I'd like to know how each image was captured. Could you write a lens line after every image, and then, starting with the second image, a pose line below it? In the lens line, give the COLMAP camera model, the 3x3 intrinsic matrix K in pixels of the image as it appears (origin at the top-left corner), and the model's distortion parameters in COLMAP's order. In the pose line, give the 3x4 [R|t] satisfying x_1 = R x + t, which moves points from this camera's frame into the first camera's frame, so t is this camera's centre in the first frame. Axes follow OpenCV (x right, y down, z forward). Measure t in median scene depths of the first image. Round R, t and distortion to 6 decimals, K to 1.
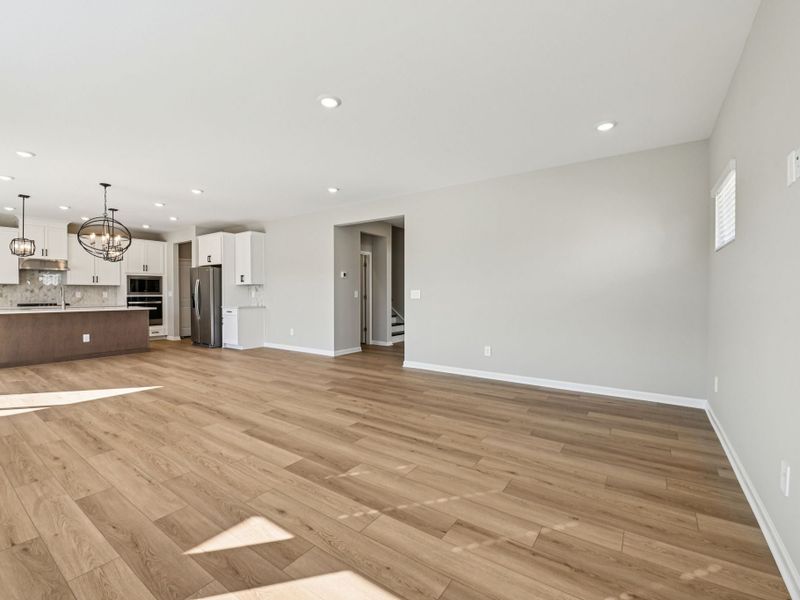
lens RADIAL K [[357.7, 0, 402.2], [0, 357.7, 294.2], [0, 0, 1]] dist [-0.020368, -0.001585]
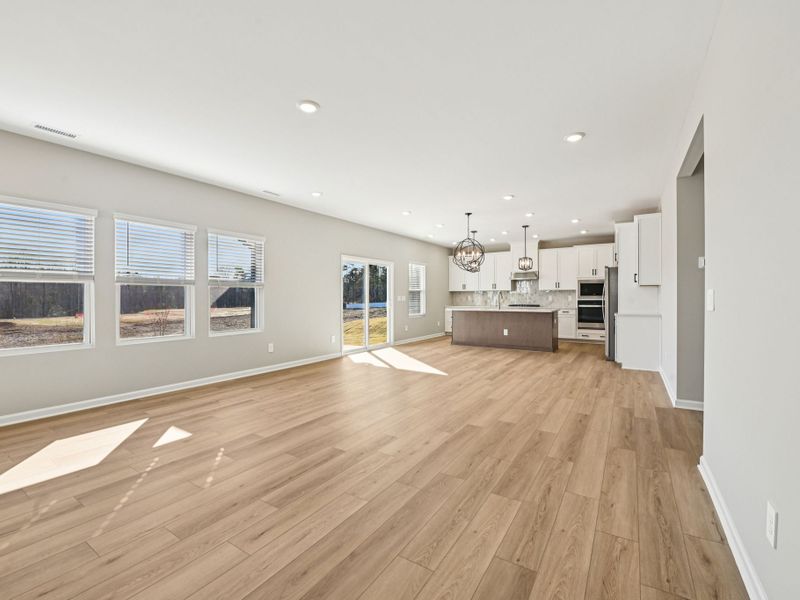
lens RADIAL K [[357.7, 0, 402.2], [0, 357.7, 294.2], [0, 0, 1]] dist [-0.020368, -0.001585]
pose [[0.038668, -0.007847, -0.999221, 0.724258], [-0.001413, 0.999968, -0.007908, -0.004584], [0.999251, 0.001717, 0.038656, 1.103483]]
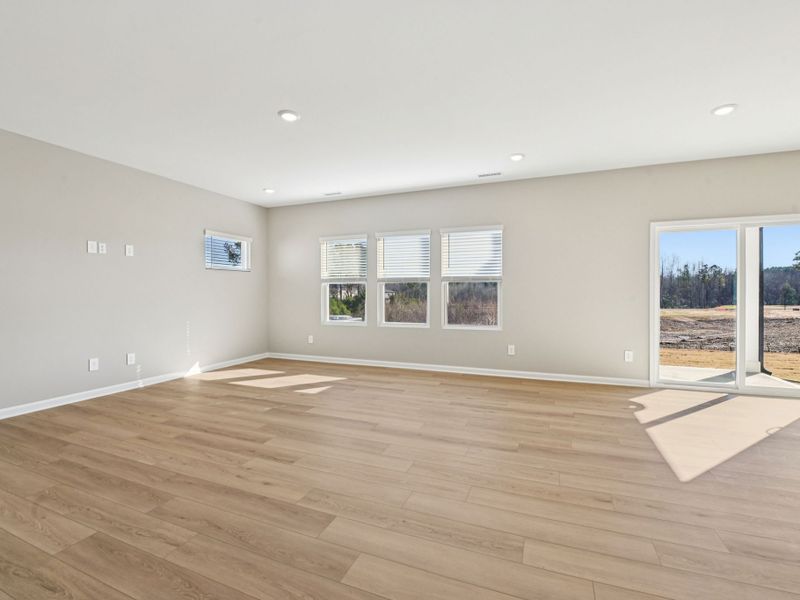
lens RADIAL K [[357.7, 0, 402.2], [0, 357.7, 294.2], [0, 0, 1]] dist [-0.020368, -0.001585]
pose [[-0.973577, 0.004723, -0.228309, -0.259731], [0.003067, 0.999966, 0.007610, -0.006585], [0.228337, 0.006709, -0.973559, 1.912466]]
